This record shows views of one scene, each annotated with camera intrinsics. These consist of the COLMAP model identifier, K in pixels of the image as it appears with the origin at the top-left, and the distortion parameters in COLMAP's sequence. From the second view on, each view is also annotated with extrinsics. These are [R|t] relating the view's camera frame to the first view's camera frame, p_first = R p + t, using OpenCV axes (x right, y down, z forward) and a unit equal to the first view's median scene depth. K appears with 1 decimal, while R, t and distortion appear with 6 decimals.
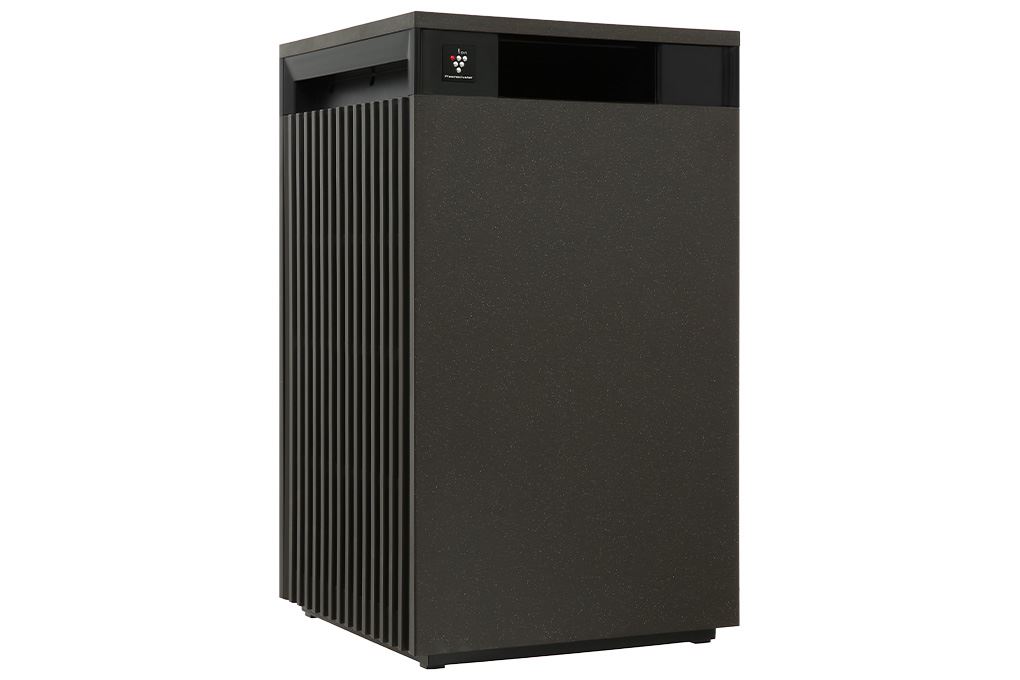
lens RADIAL K [[2059.0, 0, 502.8], [0, 2059.0, 345.5], [0, 0, 1]] dist [0.085040, 0.000000]
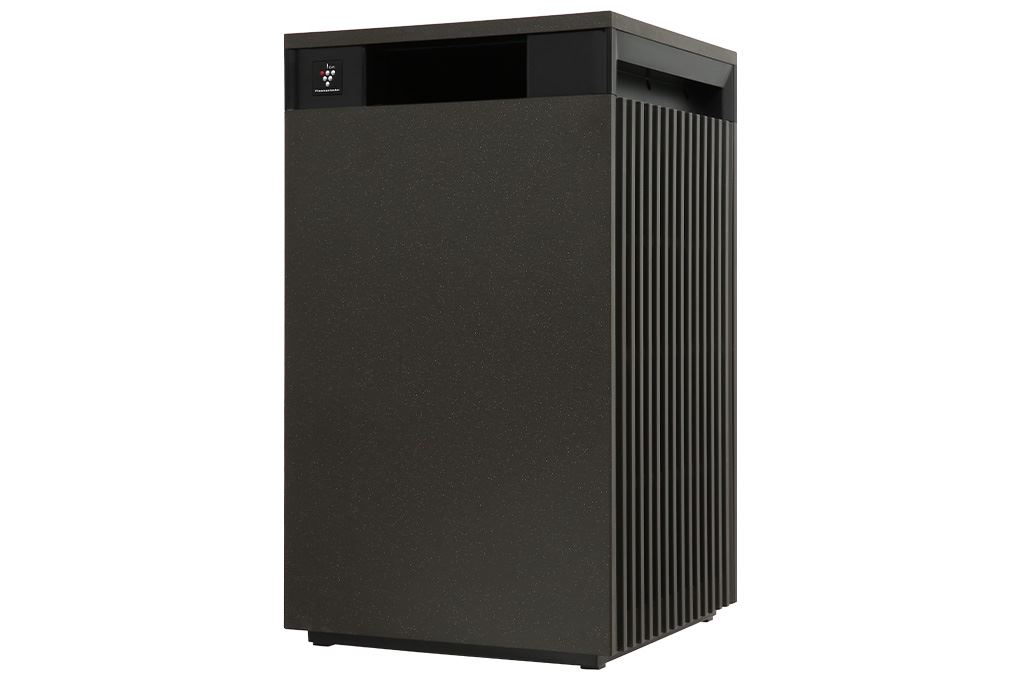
lens RADIAL K [[2059.0, 0, 509.5], [0, 2059.0, 338.8], [0, 0, 1]] dist [0.085040, 0.000000]
pose [[0.592793, 0.015019, -0.805214, 0.848539], [-0.023964, 0.999712, 0.001005, -0.005372], [0.804998, 0.018700, 0.592983, 0.425653]]
